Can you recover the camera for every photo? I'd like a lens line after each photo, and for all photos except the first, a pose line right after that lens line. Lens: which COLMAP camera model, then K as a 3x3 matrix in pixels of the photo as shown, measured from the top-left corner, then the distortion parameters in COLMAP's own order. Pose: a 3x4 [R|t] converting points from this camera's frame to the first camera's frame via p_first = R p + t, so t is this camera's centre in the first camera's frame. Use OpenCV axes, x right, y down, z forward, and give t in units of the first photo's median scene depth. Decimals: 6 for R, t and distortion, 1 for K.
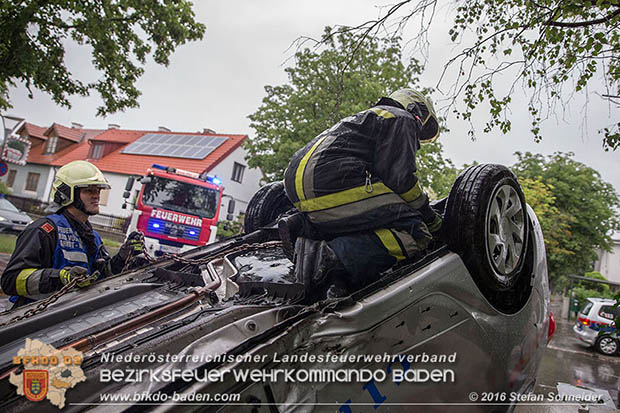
lens RADIAL K [[483.3, 0, 344.3], [0, 483.3, 169.2], [0, 0, 1]] dist [-0.088202, 0.055282]
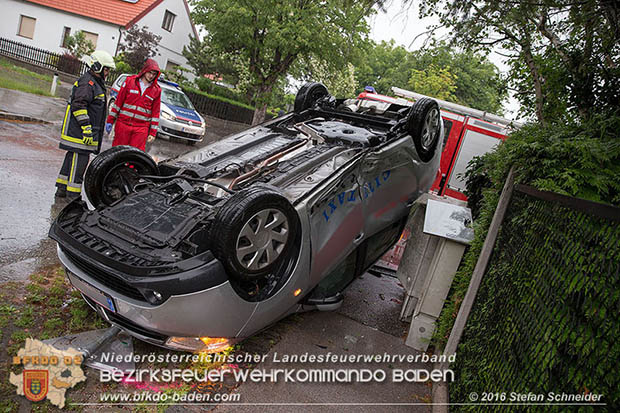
lens RADIAL K [[495.9, 0, 310.0], [0, 495.9, 206.5], [0, 0, 1]] dist [-0.116688, 0.107904]
pose [[0.983002, 0.088200, 0.161019, -0.107000], [-0.139845, 0.927964, 0.345437, -0.047635], [-0.118952, -0.362083, 0.924525, -0.233203]]
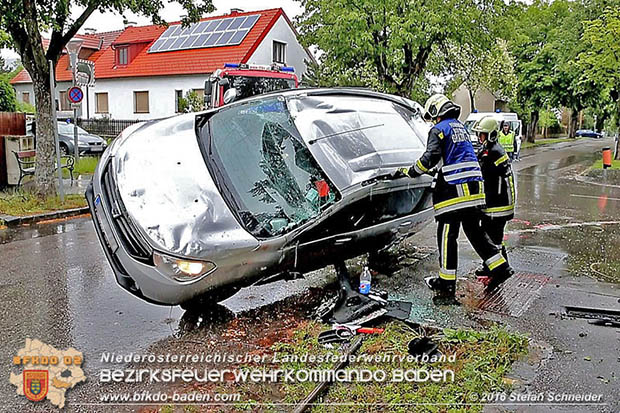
lens RADIAL K [[573.2, 0, 310.0], [0, 573.2, 206.5], [0, 0, 1]] dist [-0.115551, 0.125836]
pose [[0.981385, -0.126909, -0.144142, -0.087741], [0.164792, 0.941902, 0.292684, -0.042859], [0.098623, -0.310990, 0.945282, -0.164507]]
